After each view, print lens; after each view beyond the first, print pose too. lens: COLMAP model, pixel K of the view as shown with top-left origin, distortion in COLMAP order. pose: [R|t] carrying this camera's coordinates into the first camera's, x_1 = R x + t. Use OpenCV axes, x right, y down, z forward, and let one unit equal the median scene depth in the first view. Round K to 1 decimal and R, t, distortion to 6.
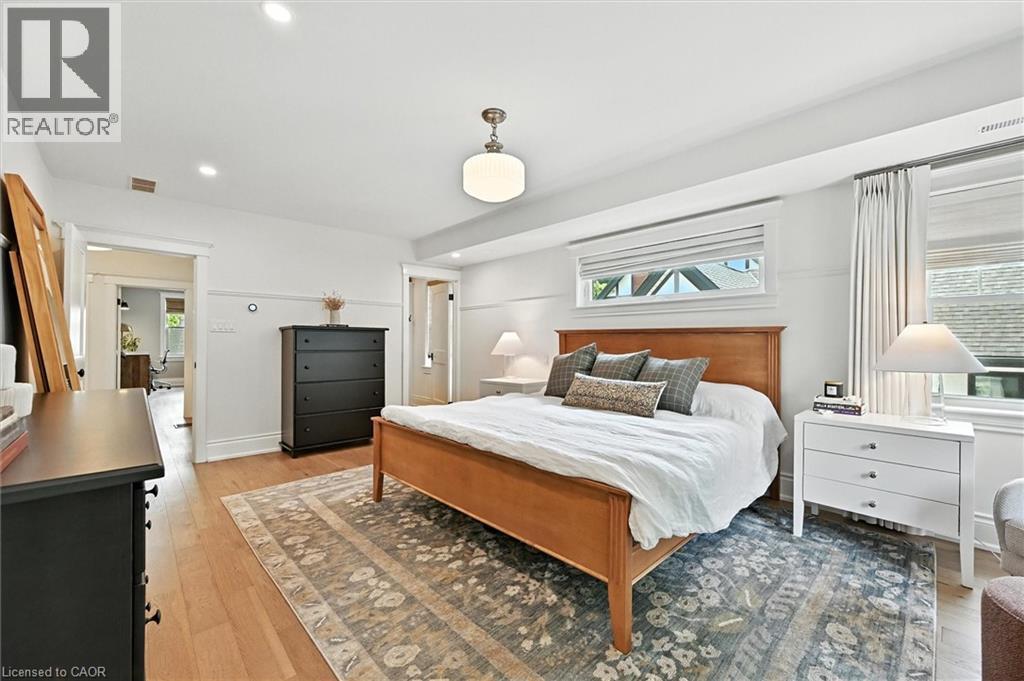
lens RADIAL K [[407.9, 0, 511.8], [0, 407.9, 344.9], [0, 0, 1]] dist [-0.000745, -0.000080]
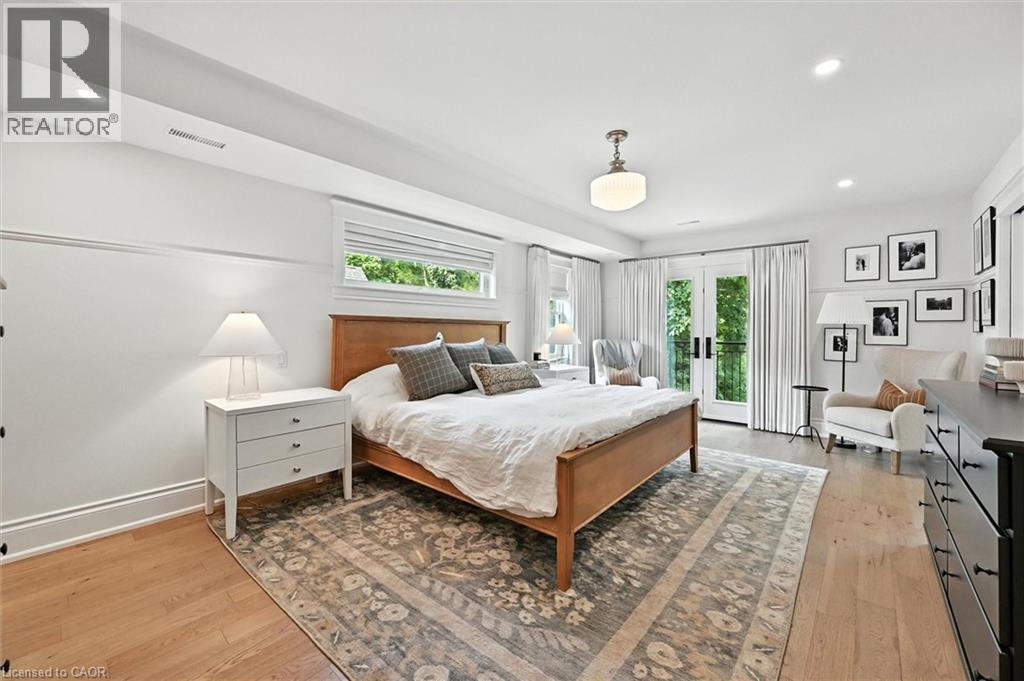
lens RADIAL K [[409.8, 0, 514.4], [0, 409.8, 331.4], [0, 0, 1]] dist [0.000199, 0.000156]
pose [[-0.107765, -0.006144, 0.994157, -1.115058], [0.003087, 0.999974, 0.006514, -0.018406], [-0.994172, 0.003771, -0.107744, 1.349611]]
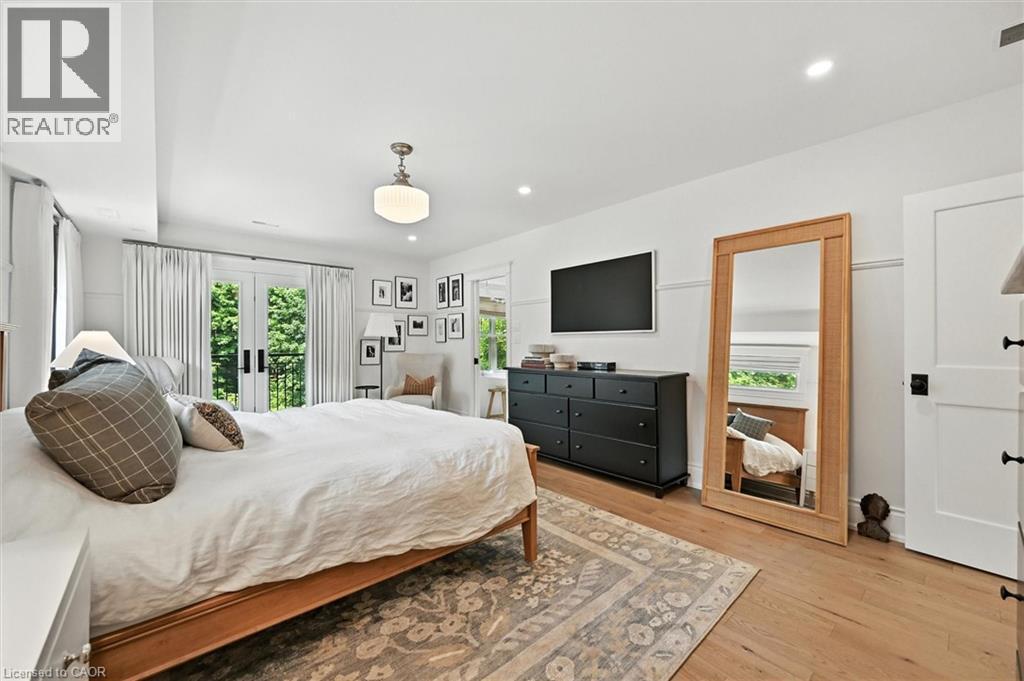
lens RADIAL K [[408.3, 0, 512.0], [0, 408.3, 340.5], [0, 0, 1]] dist [-0.003021, -0.000194]
pose [[-0.999573, 0.001197, 0.029201, -0.373140], [0.001315, 0.999991, 0.004031, -0.020463], [-0.029196, 0.004067, -0.999565, 2.054619]]
